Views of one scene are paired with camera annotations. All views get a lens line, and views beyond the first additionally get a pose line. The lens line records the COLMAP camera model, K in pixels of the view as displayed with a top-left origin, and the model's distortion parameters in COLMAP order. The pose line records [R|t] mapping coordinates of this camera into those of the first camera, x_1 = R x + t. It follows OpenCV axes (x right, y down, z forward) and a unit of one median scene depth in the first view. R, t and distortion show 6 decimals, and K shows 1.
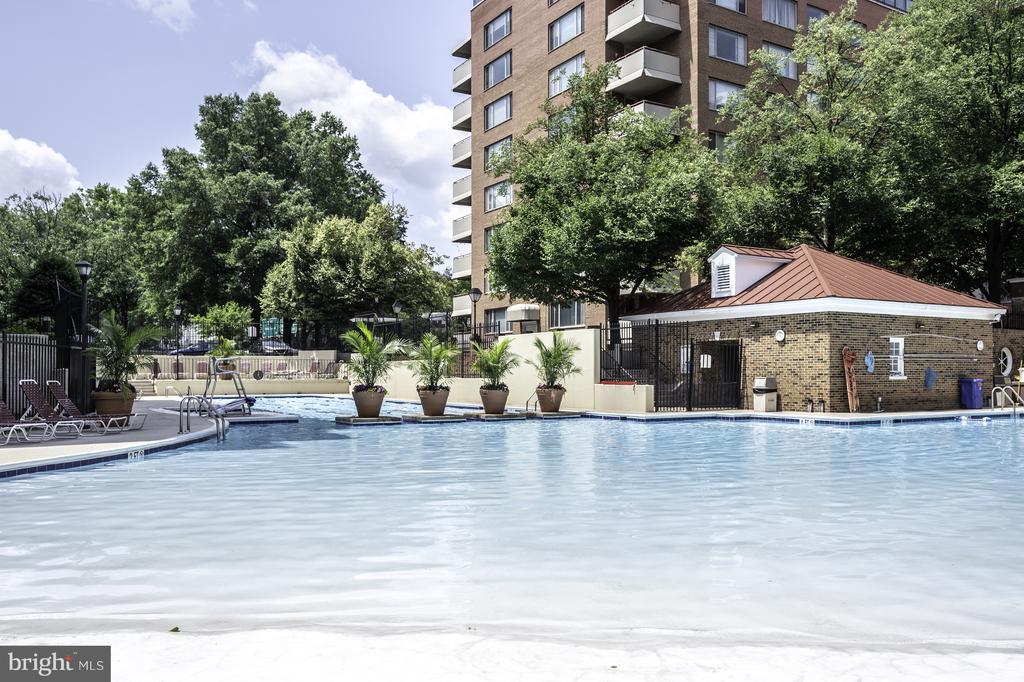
lens RADIAL K [[827.4, 0, 543.1], [0, 827.4, 385.5], [0, 0, 1]] dist [0.000330, 0.000088]
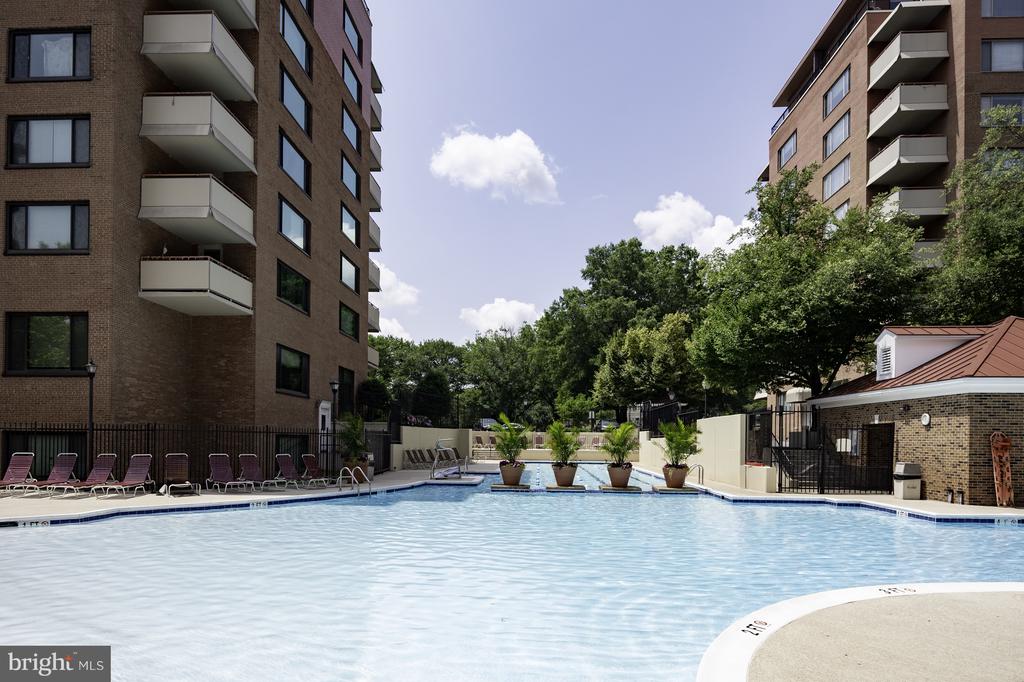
lens RADIAL K [[623.3, 0, 510.7], [0, 623.3, 450.1], [0, 0, 1]] dist [-0.003341, -0.000256]
pose [[0.814621, 0.018861, -0.579687, 0.258505], [-0.019086, 0.999802, 0.005709, -0.016741], [0.579680, 0.006414, 0.814819, 0.123038]]
